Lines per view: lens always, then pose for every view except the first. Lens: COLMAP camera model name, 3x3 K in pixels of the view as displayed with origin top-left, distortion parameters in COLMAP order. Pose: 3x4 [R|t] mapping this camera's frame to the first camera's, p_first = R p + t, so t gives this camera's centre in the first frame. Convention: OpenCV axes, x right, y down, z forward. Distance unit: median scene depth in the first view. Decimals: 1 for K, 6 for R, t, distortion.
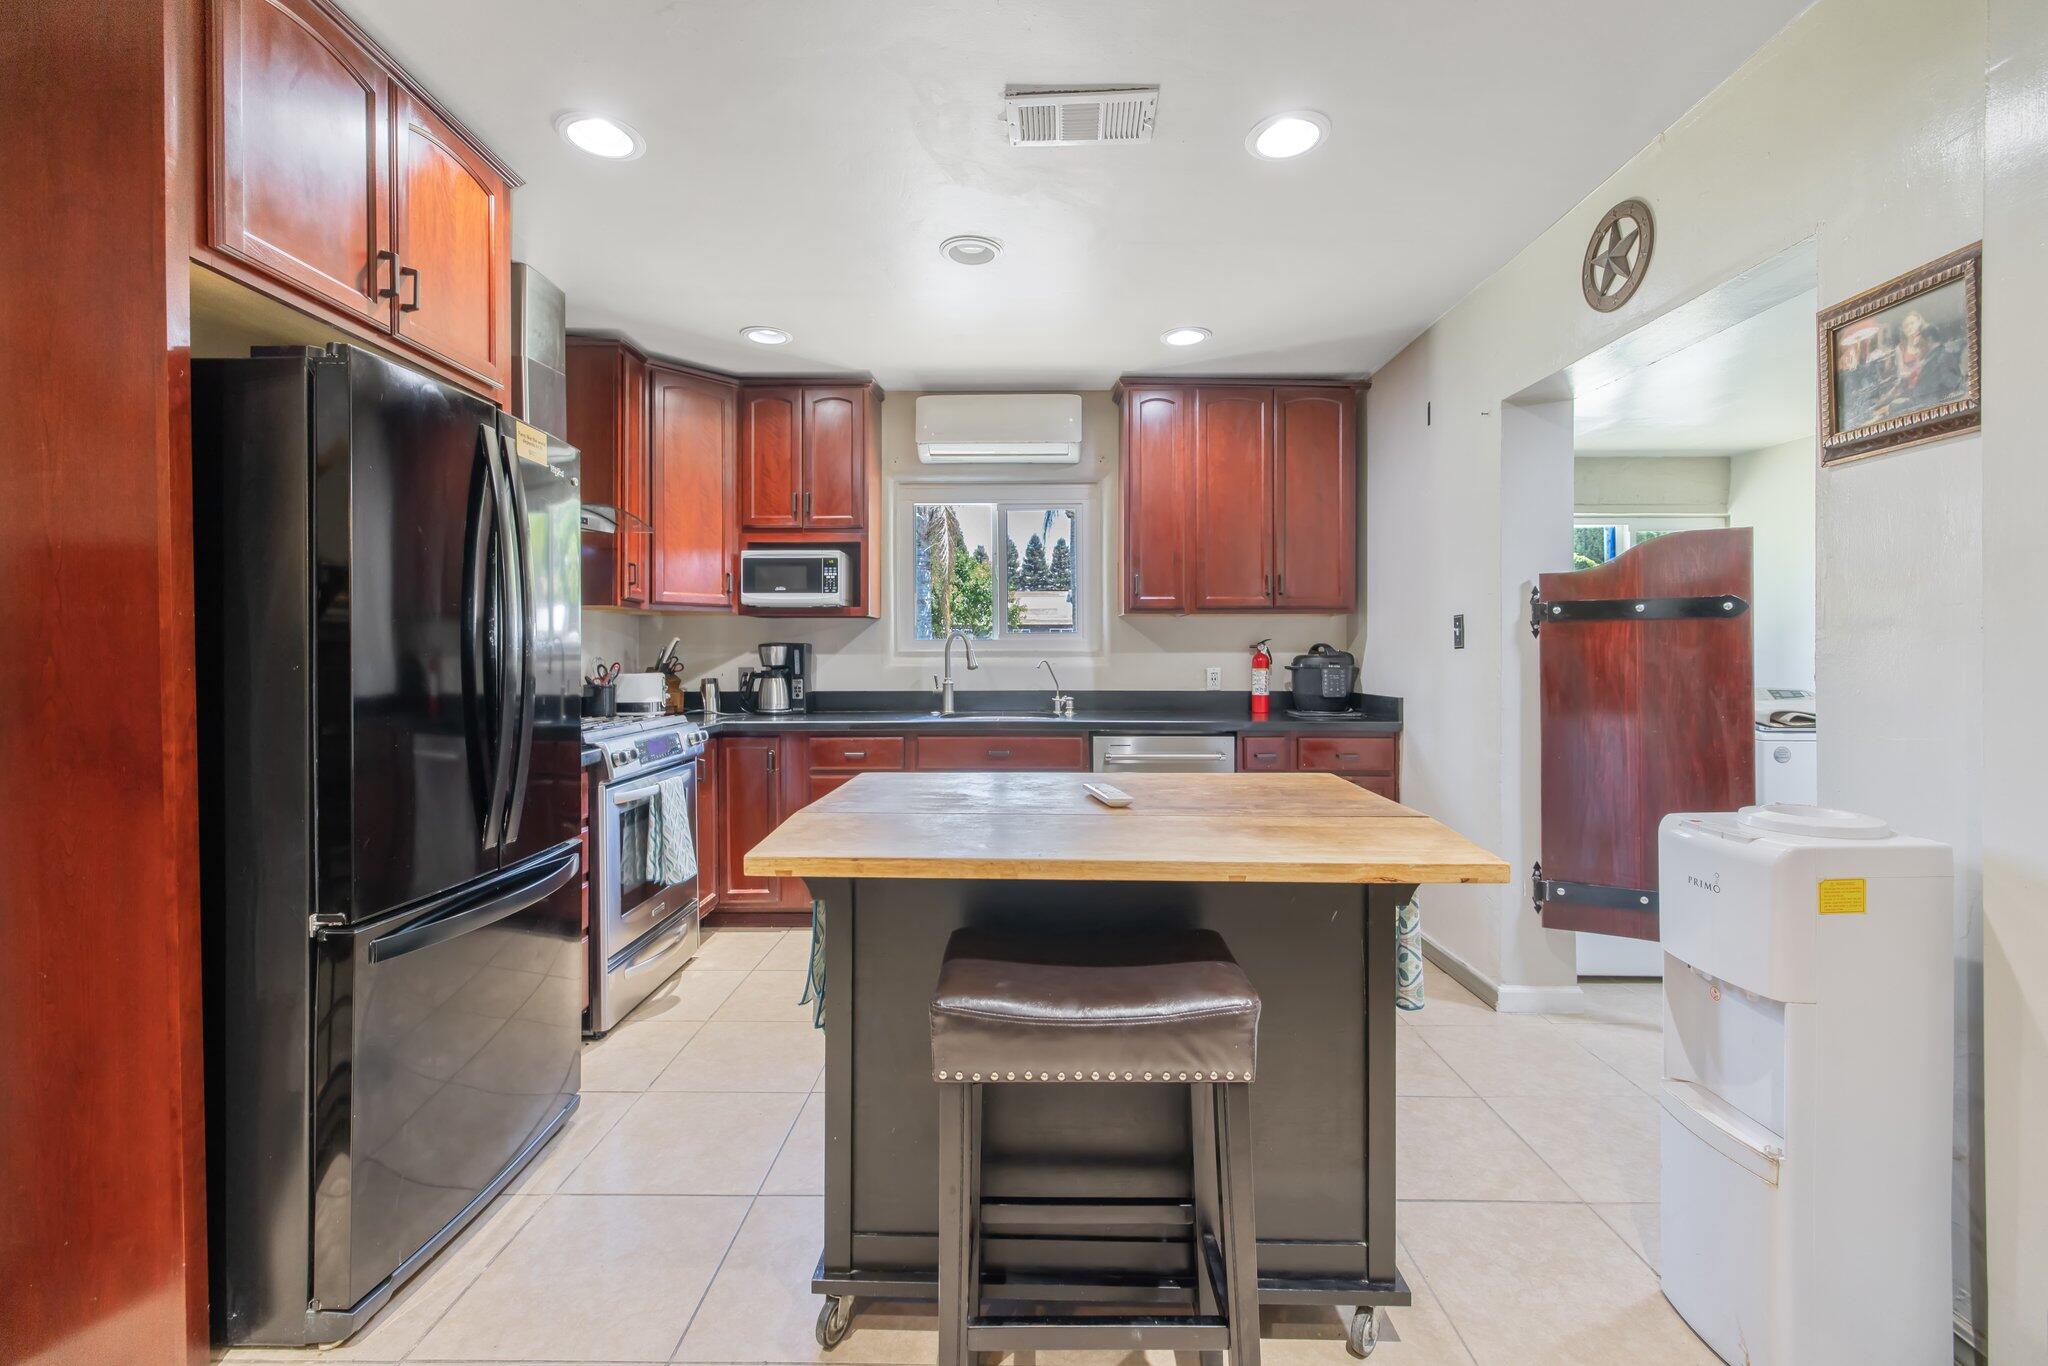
lens RADIAL K [[859.3, 0, 1026.5], [0, 859.3, 666.6], [0, 0, 1]] dist [-0.003363, 0.000208]
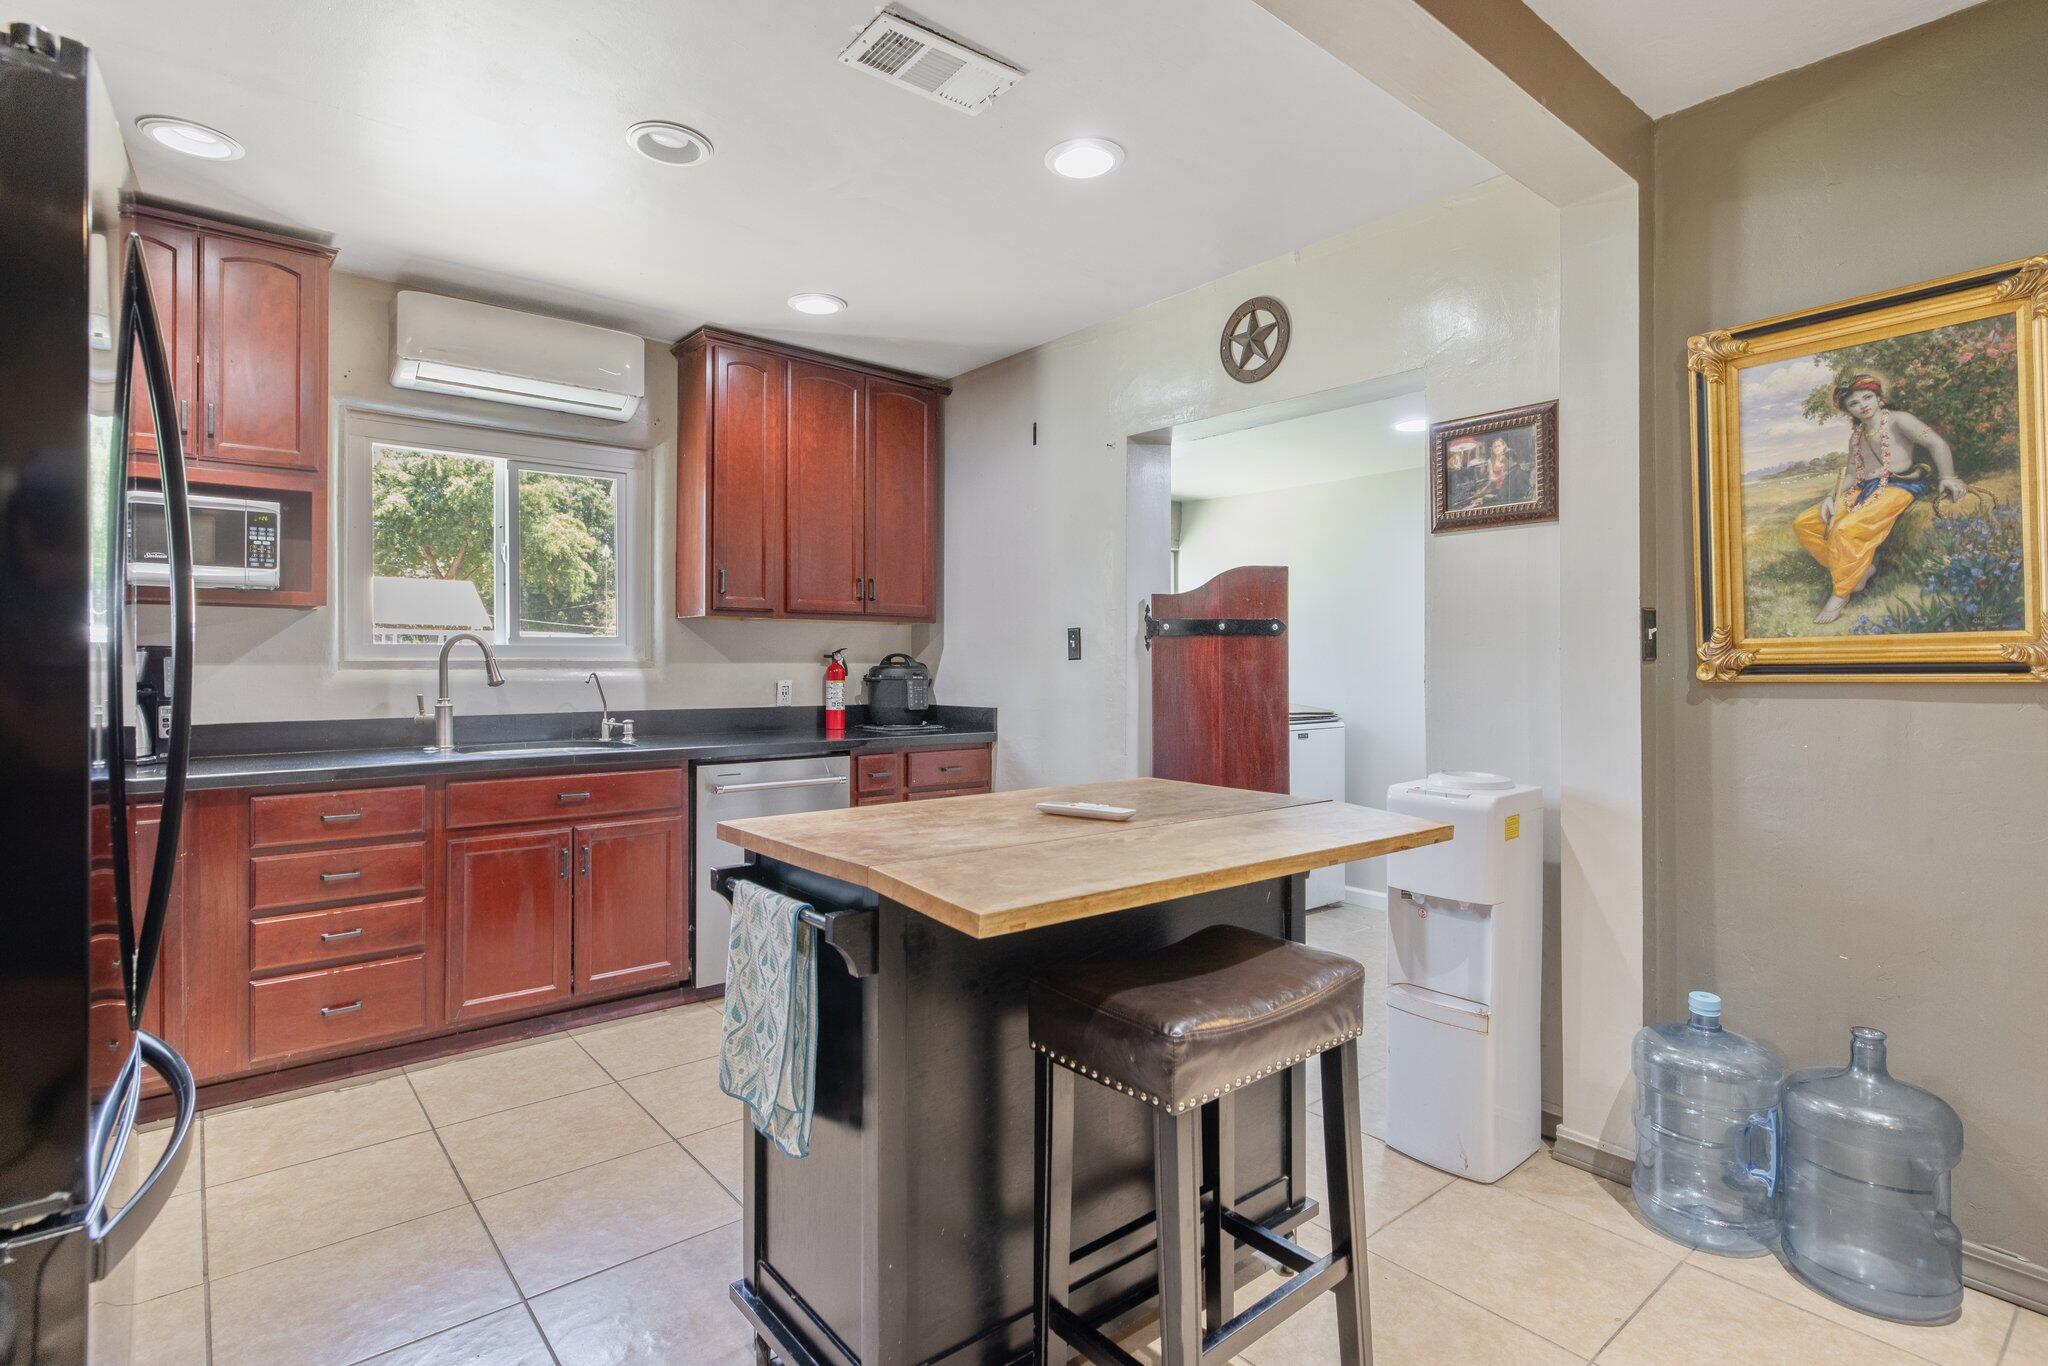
lens RADIAL K [[997.2, 0, 1024.7], [0, 997.2, 672.2], [0, 0, 1]] dist [0.002956, 0.000986]
pose [[0.762970, -0.004882, 0.646416, -0.272090], [0.008773, 0.999958, -0.002803, -0.001845], [-0.646375, 0.007809, 0.762980, 0.073988]]
